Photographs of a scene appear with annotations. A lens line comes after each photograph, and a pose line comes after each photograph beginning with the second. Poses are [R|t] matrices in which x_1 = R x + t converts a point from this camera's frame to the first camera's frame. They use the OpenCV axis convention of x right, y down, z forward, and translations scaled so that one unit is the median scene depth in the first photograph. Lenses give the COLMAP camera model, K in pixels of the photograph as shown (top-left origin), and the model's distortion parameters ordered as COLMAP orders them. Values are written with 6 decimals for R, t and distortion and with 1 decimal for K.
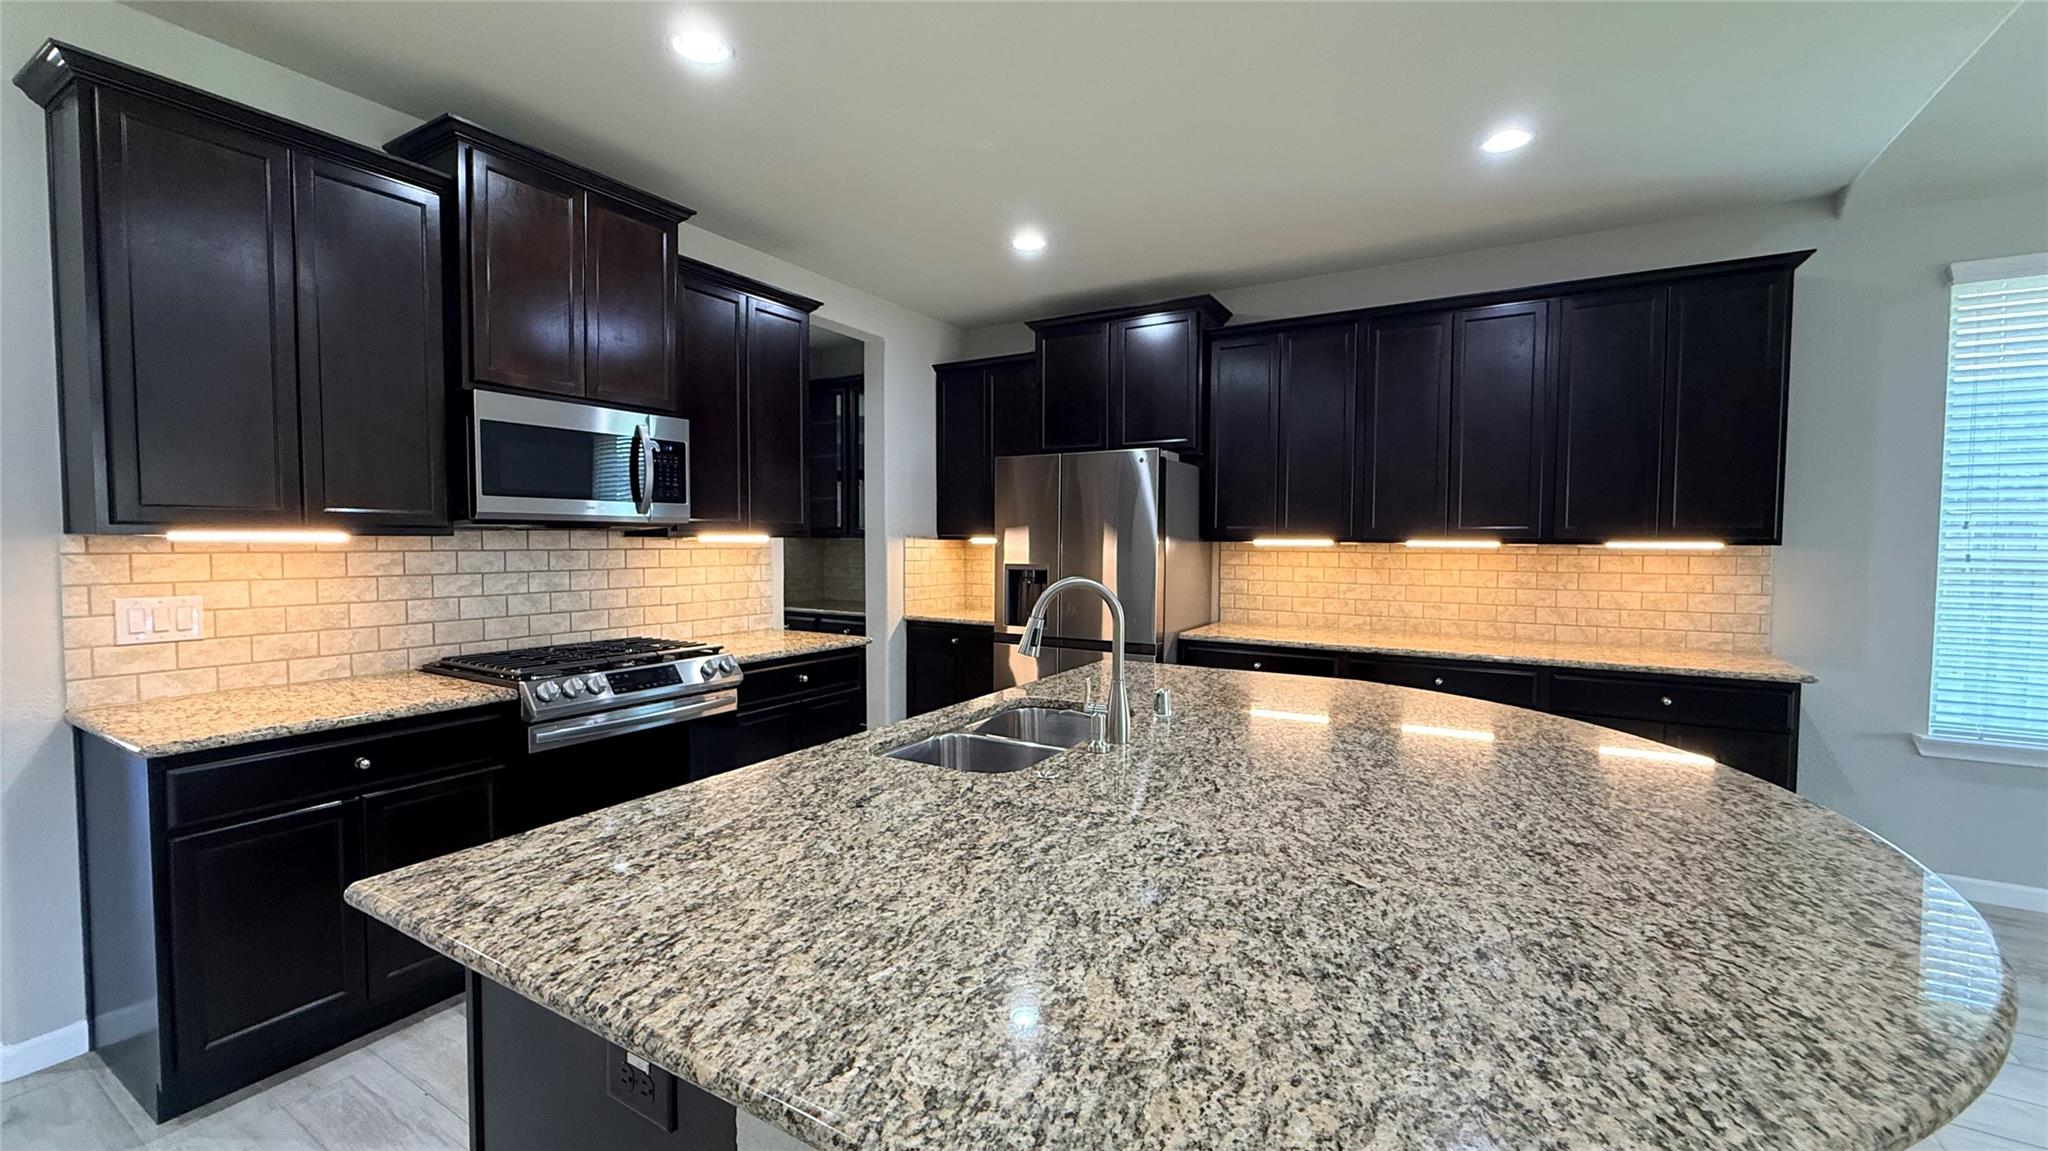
lens RADIAL K [[817.1, 0, 1018.7], [0, 817.1, 575.5], [0, 0, 1]] dist [-0.000629, 0.000017]
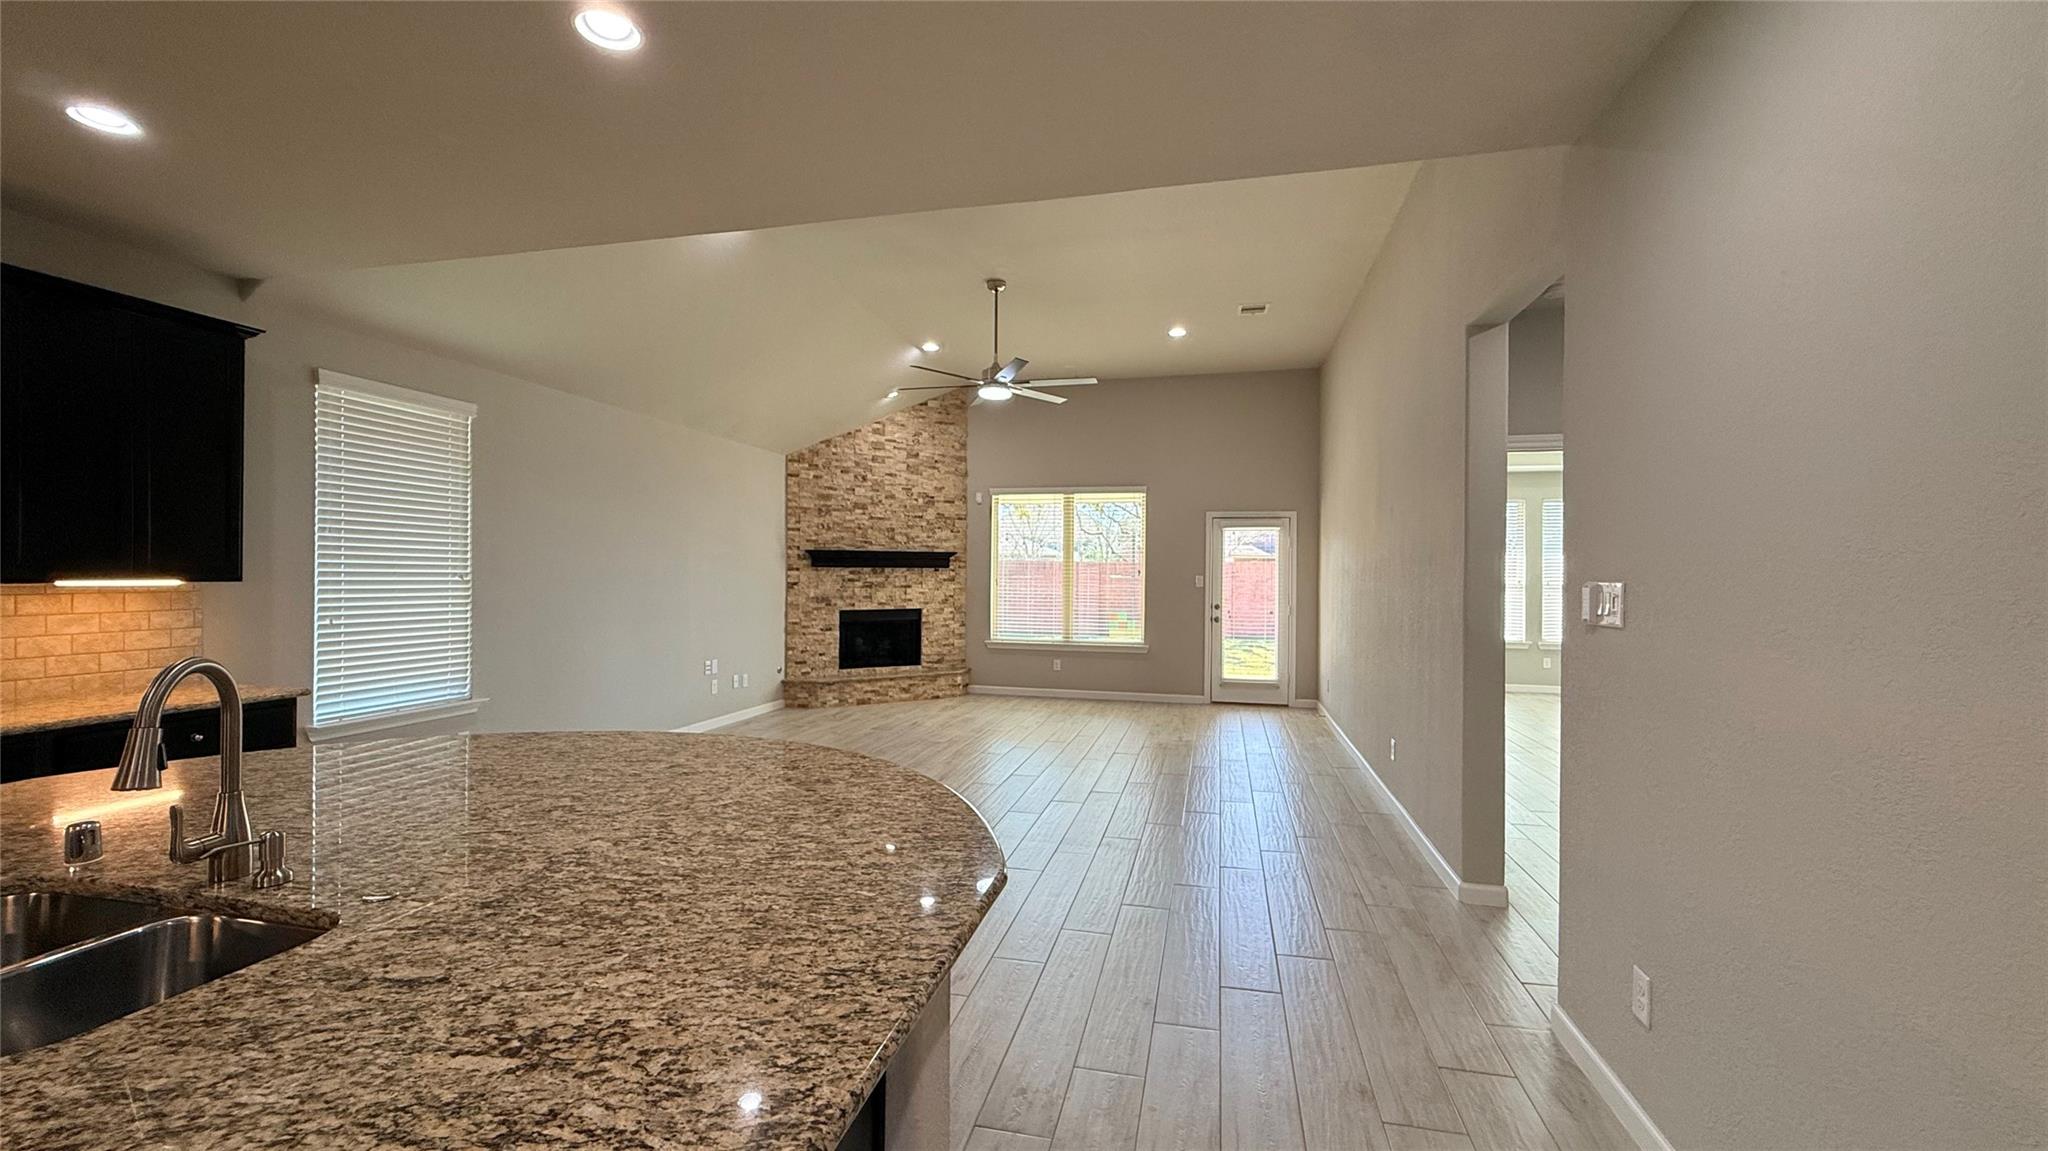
lens RADIAL K [[817.1, 0, 1016.2], [0, 817.1, 575.9], [0, 0, 1]] dist [-0.000629, 0.000017]
pose [[-0.300655, -0.010623, 0.953674, -0.551120], [0.031694, 0.999274, 0.021123, -0.041131], [-0.953206, 0.036576, -0.300100, 0.379155]]
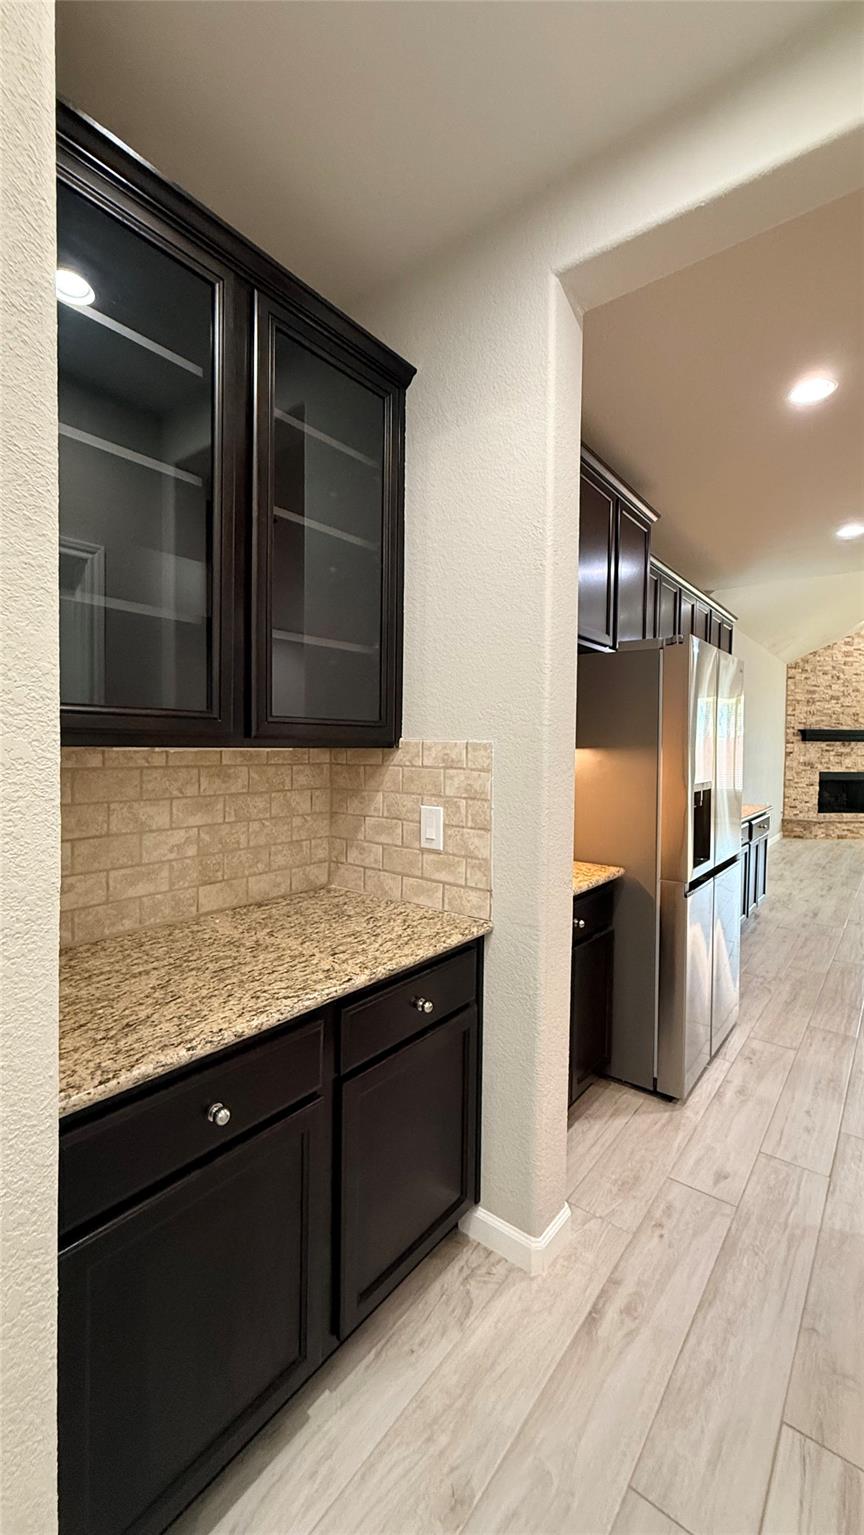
lens RADIAL K [[612.4, 0, 416.8], [0, 612.4, 757.9], [0, 0, 1]] dist [-0.000629, 0.000017]
pose [[0.122514, -0.034534, 0.991866, -0.965590], [0.030478, 0.999054, 0.031020, -0.115173], [-0.991999, 0.026430, 0.123451, 1.957057]]
